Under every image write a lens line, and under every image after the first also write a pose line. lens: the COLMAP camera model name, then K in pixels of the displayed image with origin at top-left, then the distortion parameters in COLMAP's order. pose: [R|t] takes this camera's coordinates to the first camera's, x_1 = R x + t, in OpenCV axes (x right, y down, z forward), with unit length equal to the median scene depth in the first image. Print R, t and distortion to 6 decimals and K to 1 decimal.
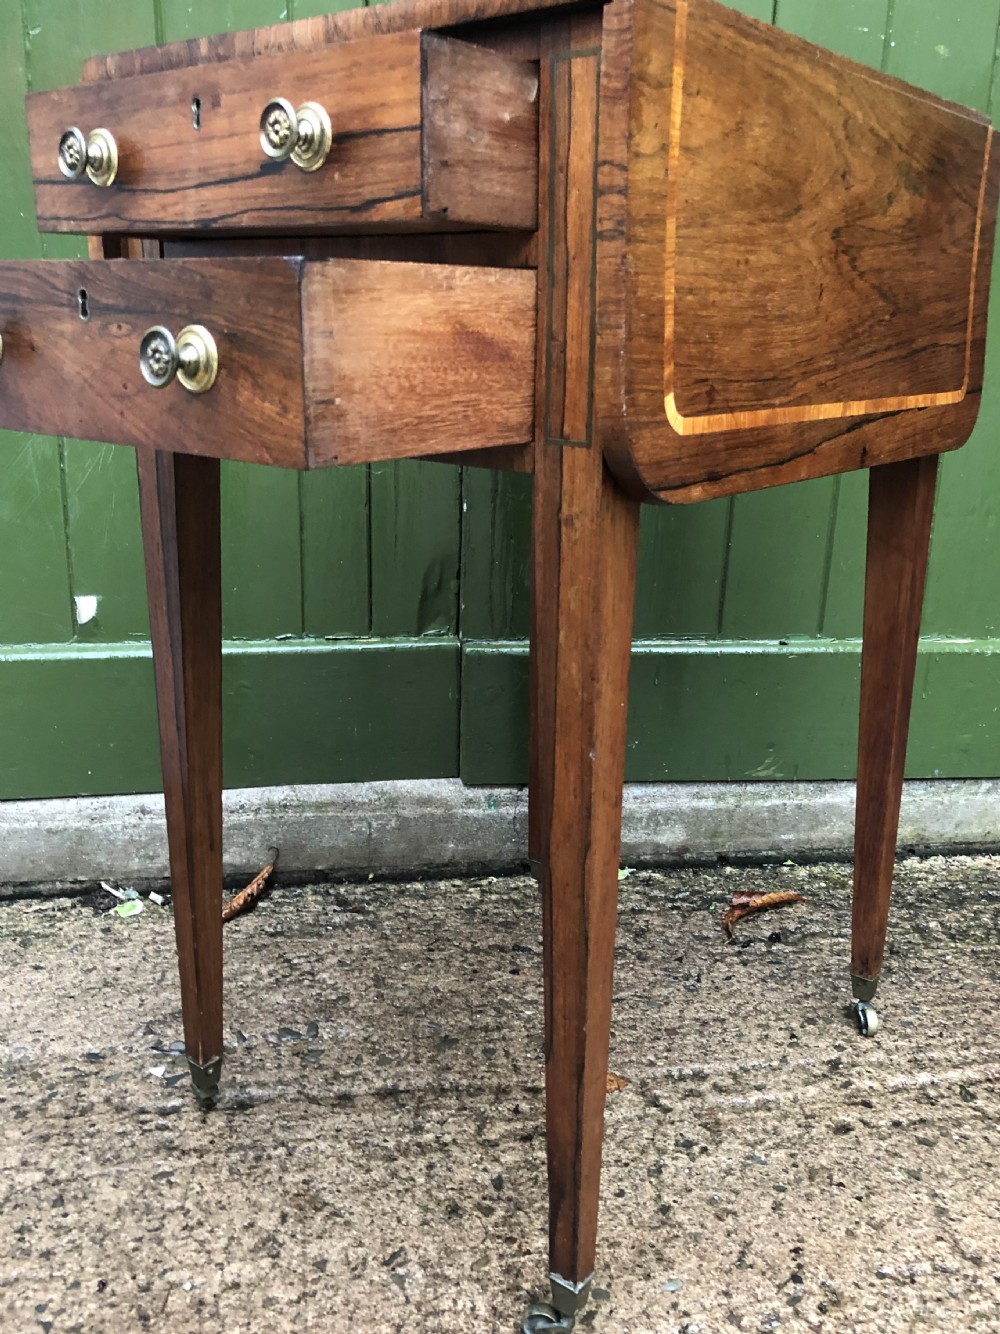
lens RADIAL K [[1208.2, 0, 503.7], [0, 1208.2, 689.7], [0, 0, 1]] dist [0.017168, 0.000000]
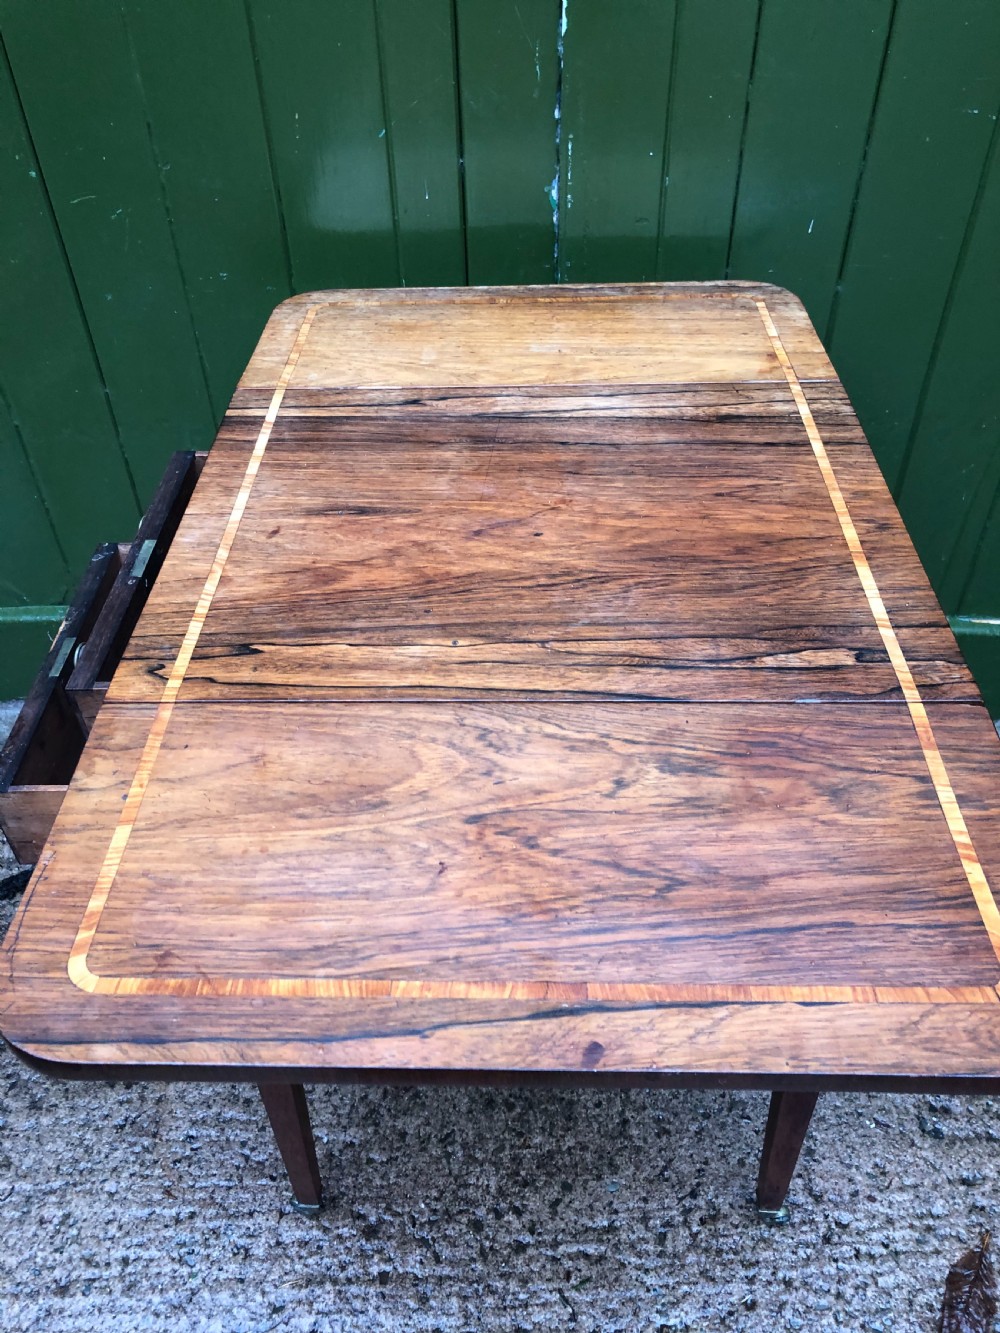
lens RADIAL K [[1089.7, 0, 496.3], [0, 1089.7, 656.2], [0, 0, 1]] dist [0.010809, 0.001545]
pose [[0.979578, 0.094345, -0.177554, 0.140218], [-0.009804, 0.904437, 0.426494, -0.600006], [0.200824, -0.416044, 0.886892, -0.017905]]
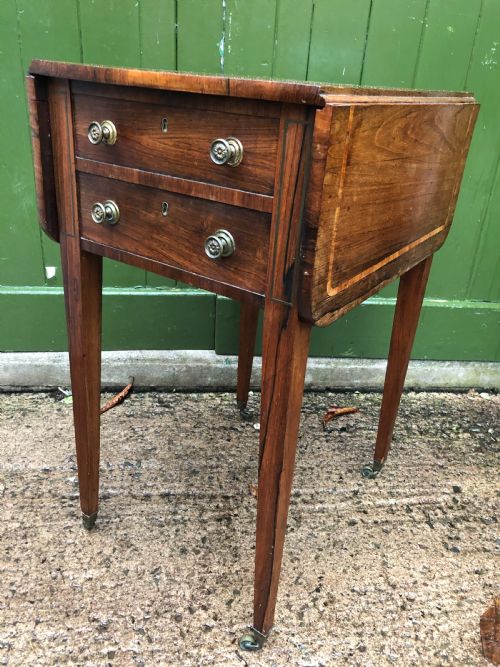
lens RADIAL K [[545.3, 0, 257.0], [0, 545.3, 331.8], [0, 0, 1]] dist [0.010809, 0.001545]
pose [[0.998038, 0.055116, -0.029689, 0.097351], [-0.050634, 0.989560, 0.134934, -0.139390], [0.036816, -0.133166, 0.990410, -0.023657]]
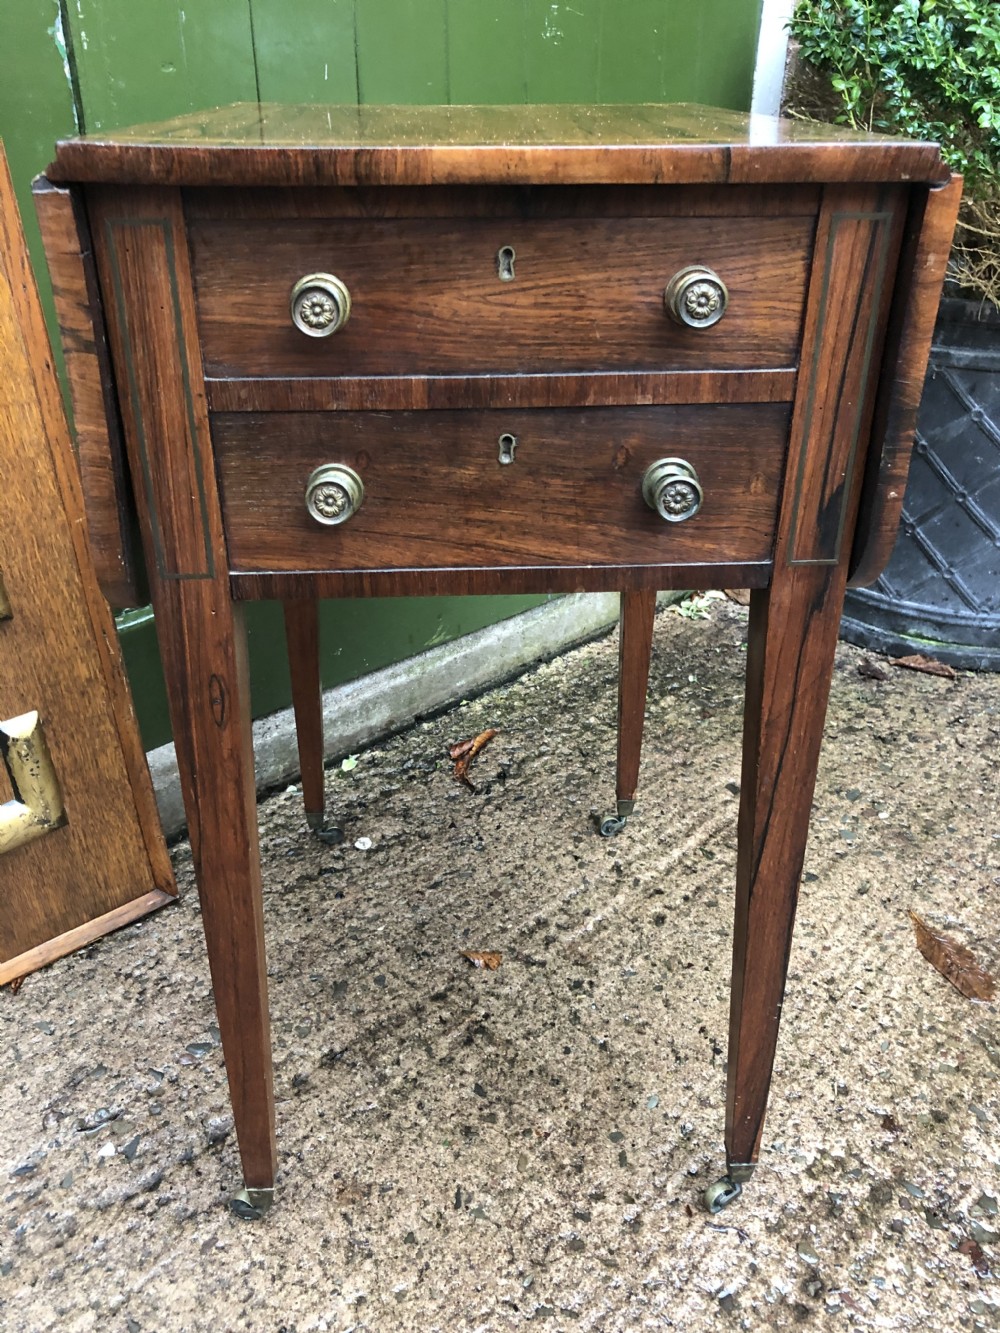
lens RADIAL K [[1089.7, 0, 500.8], [0, 1089.7, 657.4], [0, 0, 1]] dist [0.010809, 0.001545]
pose [[0.822146, -0.299333, 0.484227, -0.329781], [0.194068, 0.947019, 0.255916, -0.229049], [-0.535177, -0.116428, 0.836678, 0.128688]]
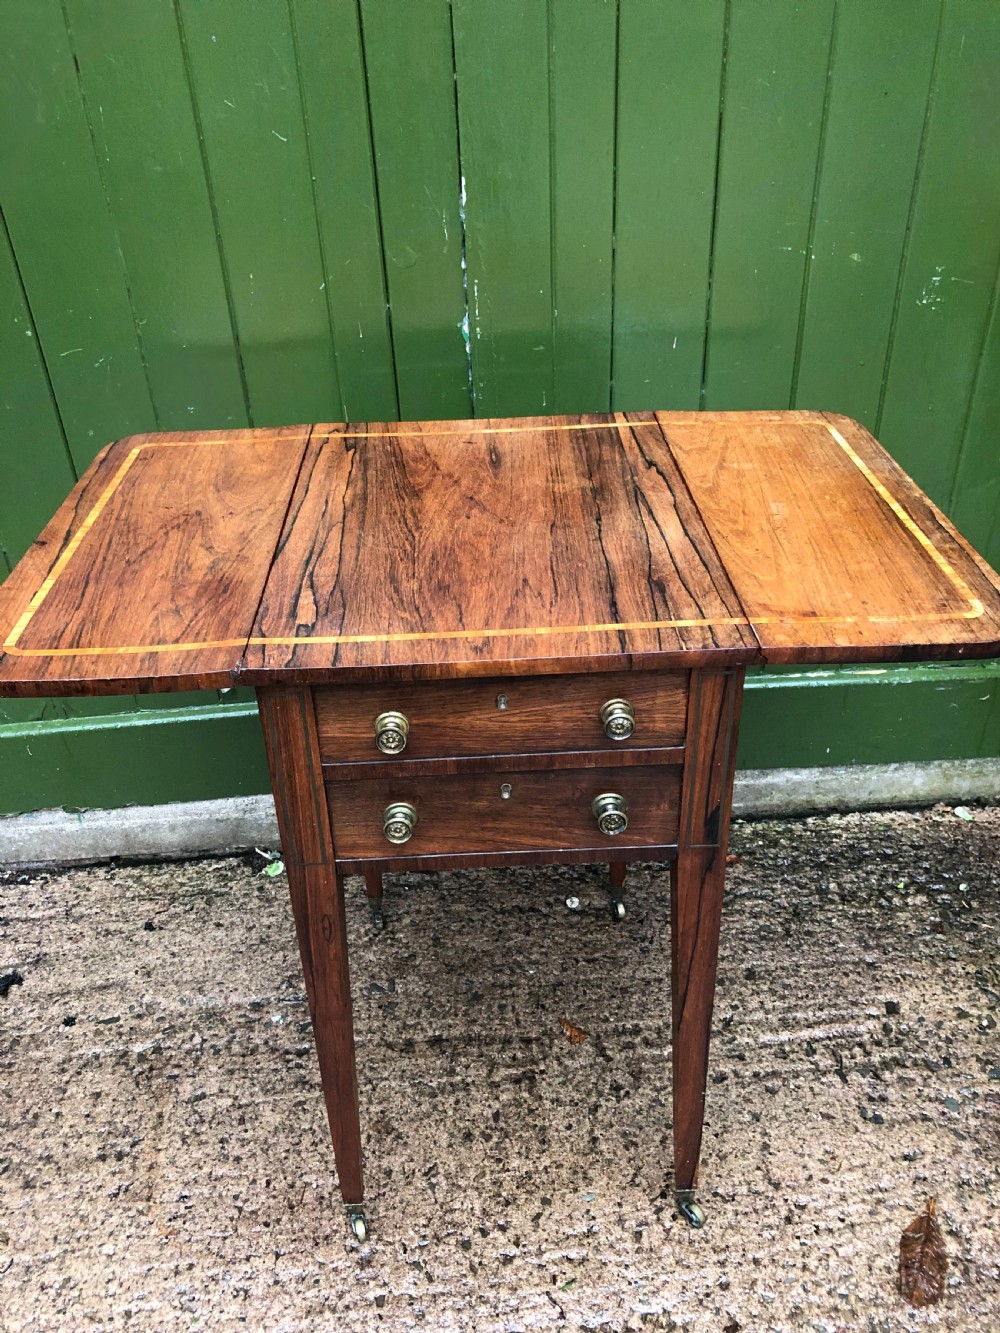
lens RADIAL K [[1089.7, 0, 499.8], [0, 1089.7, 660.9], [0, 0, 1]] dist [0.010809, 0.001545]
pose [[0.992804, -0.004390, -0.119674, 0.159011], [0.037025, 0.961619, 0.271880, -0.524038], [0.113888, -0.274354, 0.954861, -0.223968]]
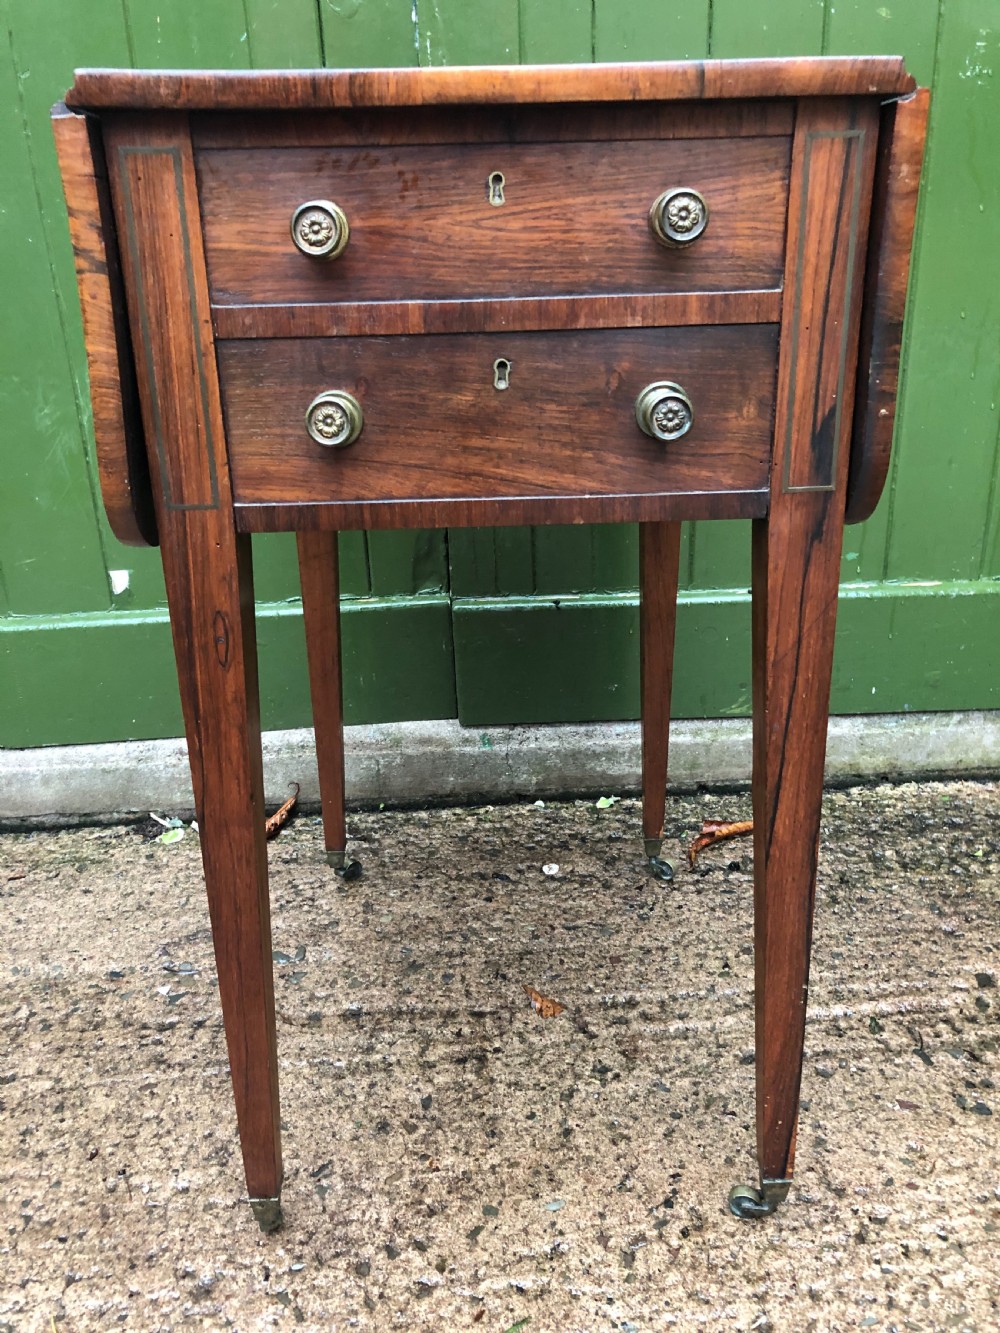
lens RADIAL K [[1089.7, 0, 511.1], [0, 1089.7, 657.6], [0, 0, 1]] dist [0.010809, 0.001545]
pose [[0.992299, -0.015639, -0.122873, 0.182009], [0.025211, 0.996733, 0.076738, -0.078715], [0.121272, -0.079245, 0.989451, 0.018264]]
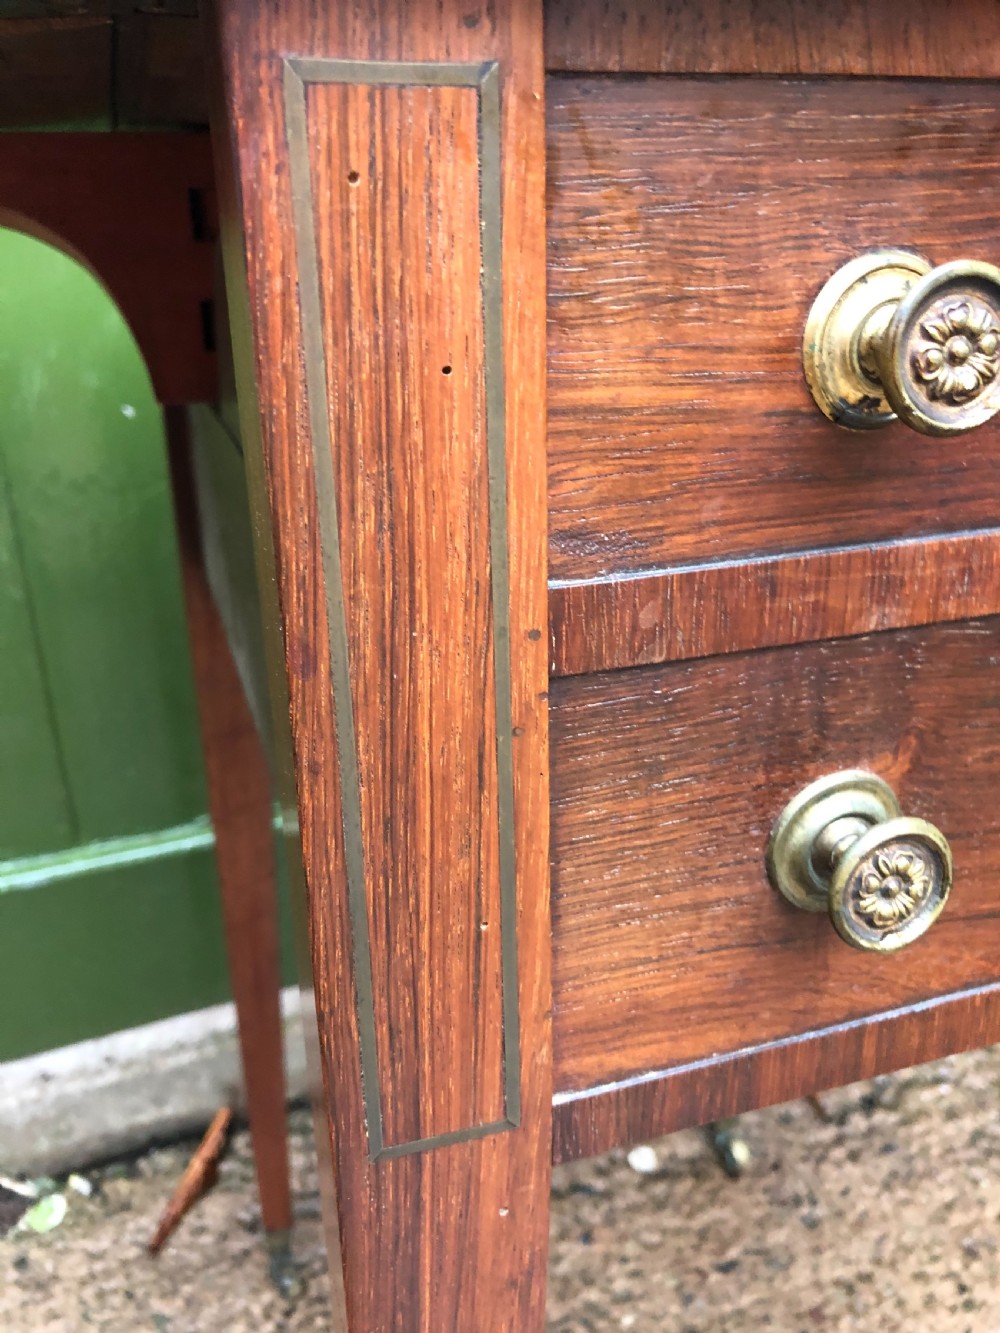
lens RADIAL K [[1089.7, 0, 493.9], [0, 1089.7, 669.0], [0, 0, 1]] dist [0.010809, 0.001545]
pose [[0.981969, -0.123292, 0.143304, -0.118634], [0.112562, 0.990359, 0.080744, -0.215802], [-0.151878, -0.063157, 0.986379, 0.397640]]
